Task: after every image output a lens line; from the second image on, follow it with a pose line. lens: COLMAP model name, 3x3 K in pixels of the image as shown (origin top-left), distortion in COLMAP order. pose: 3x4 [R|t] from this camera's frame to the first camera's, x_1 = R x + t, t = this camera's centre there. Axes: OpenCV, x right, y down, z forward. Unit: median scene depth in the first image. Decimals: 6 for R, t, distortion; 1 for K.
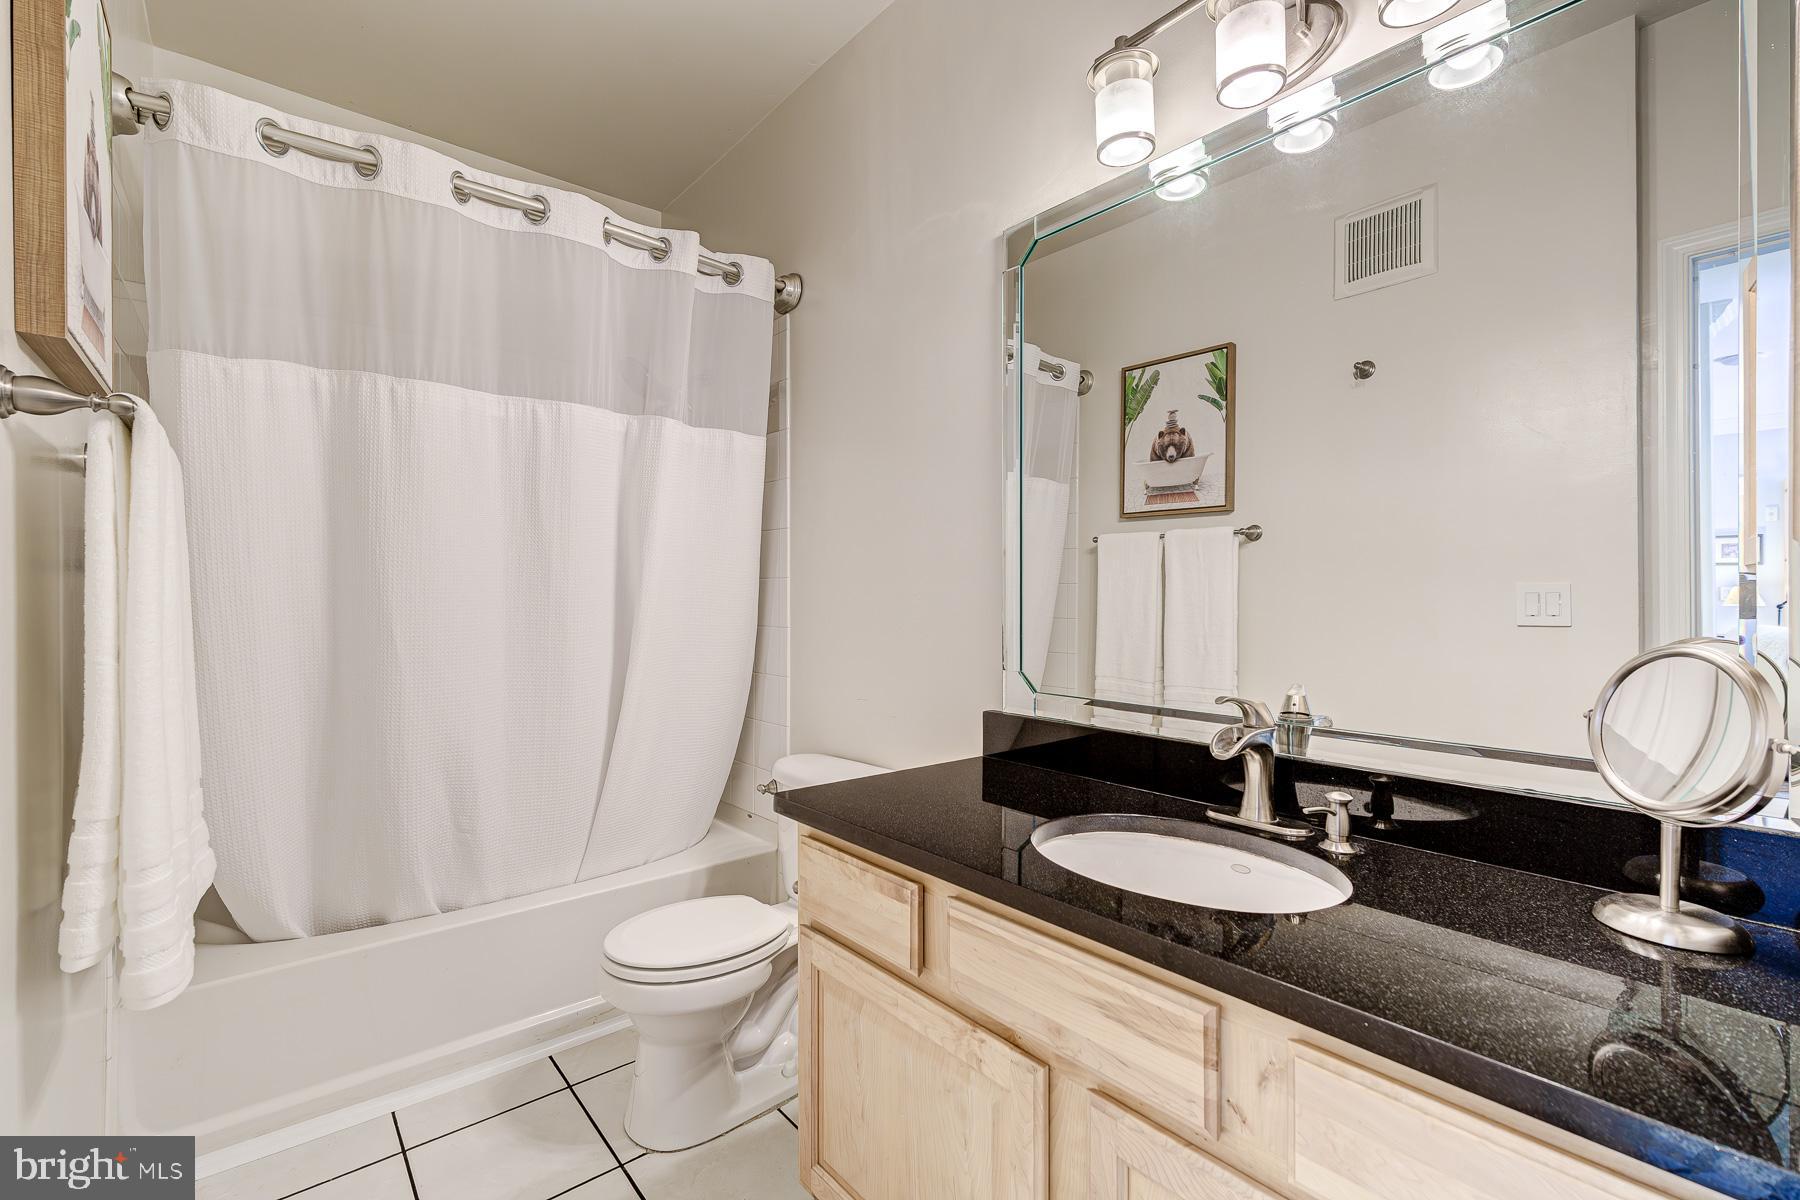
lens RADIAL K [[783.3, 0, 897.3], [0, 783.3, 591.1], [0, 0, 1]] dist [0.005409, 0.000085]
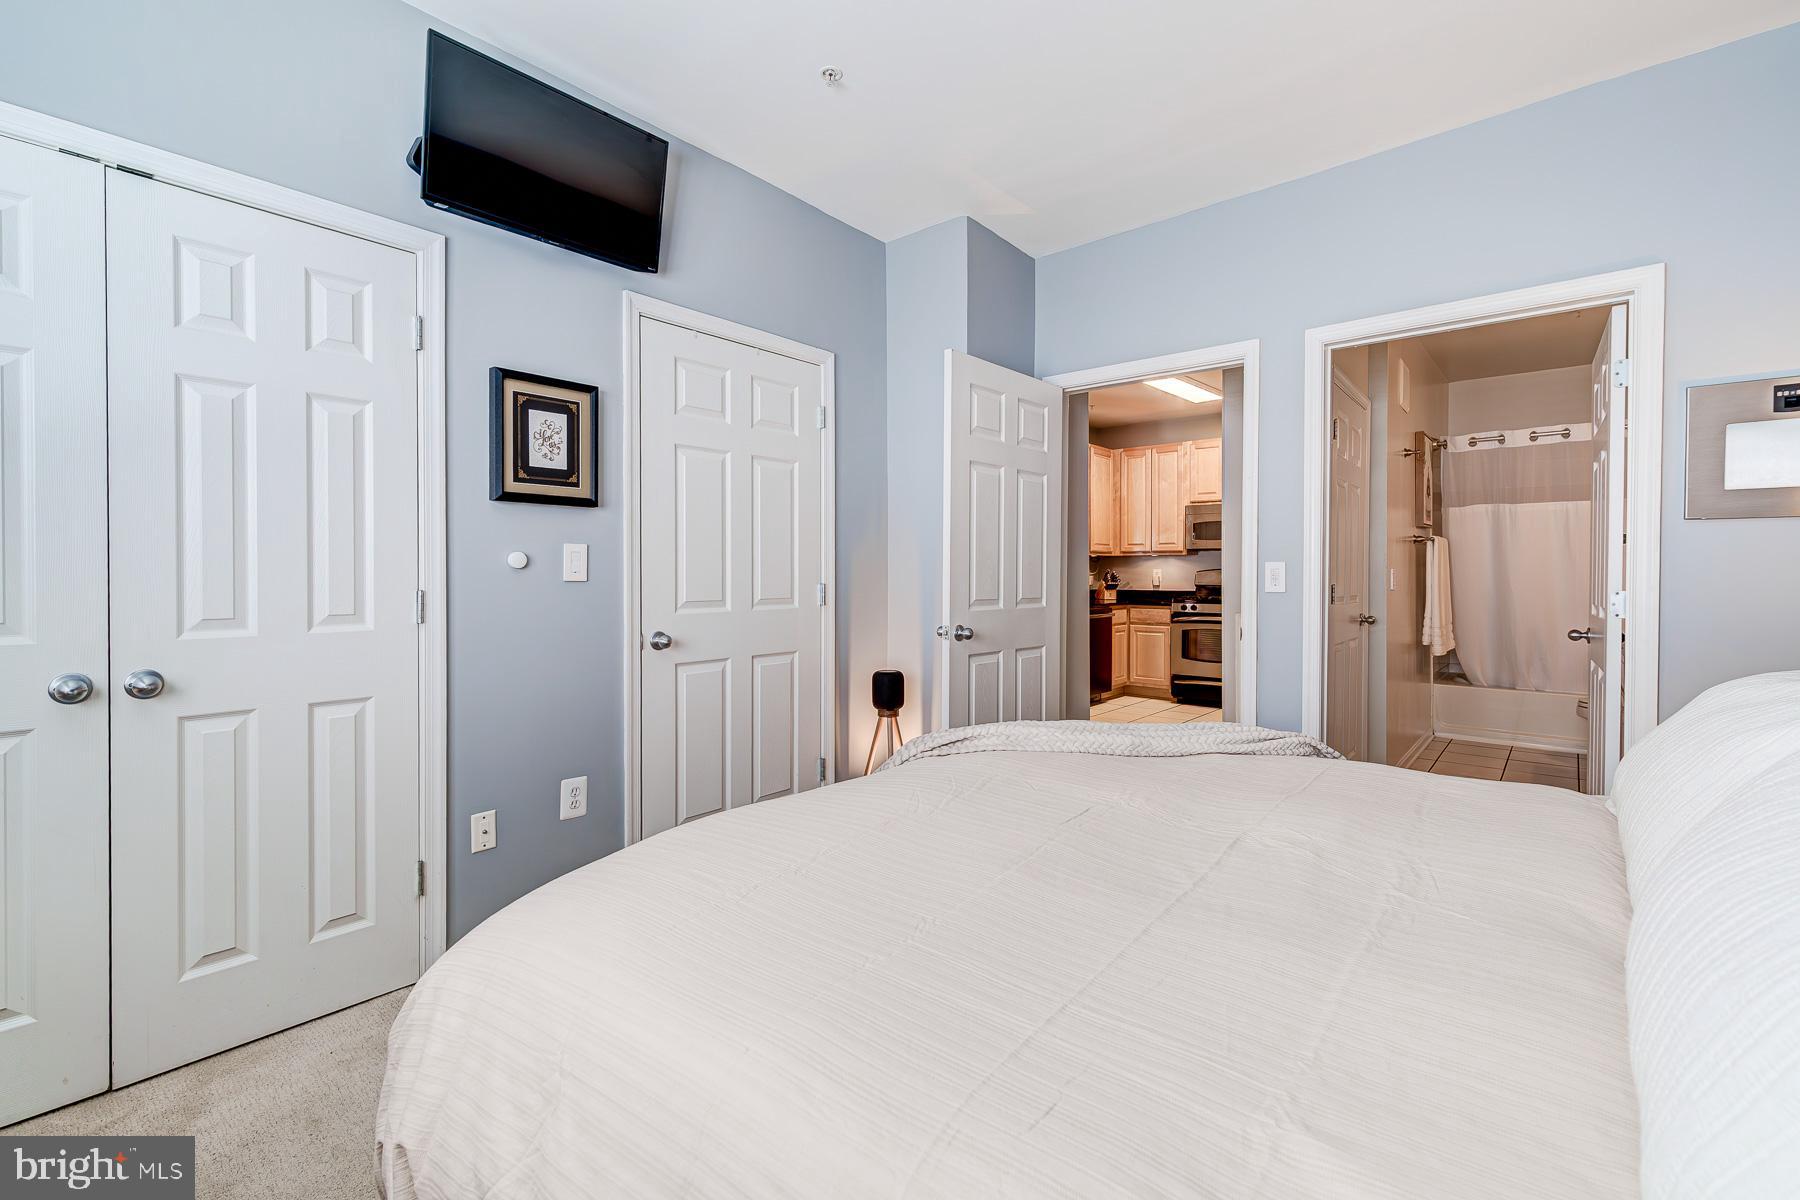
lens RADIAL K [[783.3, 0, 902.1], [0, 783.3, 585.8], [0, 0, 1]] dist [0.005409, 0.000085]
pose [[0.168960, 0.013611, -0.985529, 2.060459], [0.009262, 0.999839, 0.015397, -0.021703], [0.985579, -0.011729, 0.168807, -1.937147]]
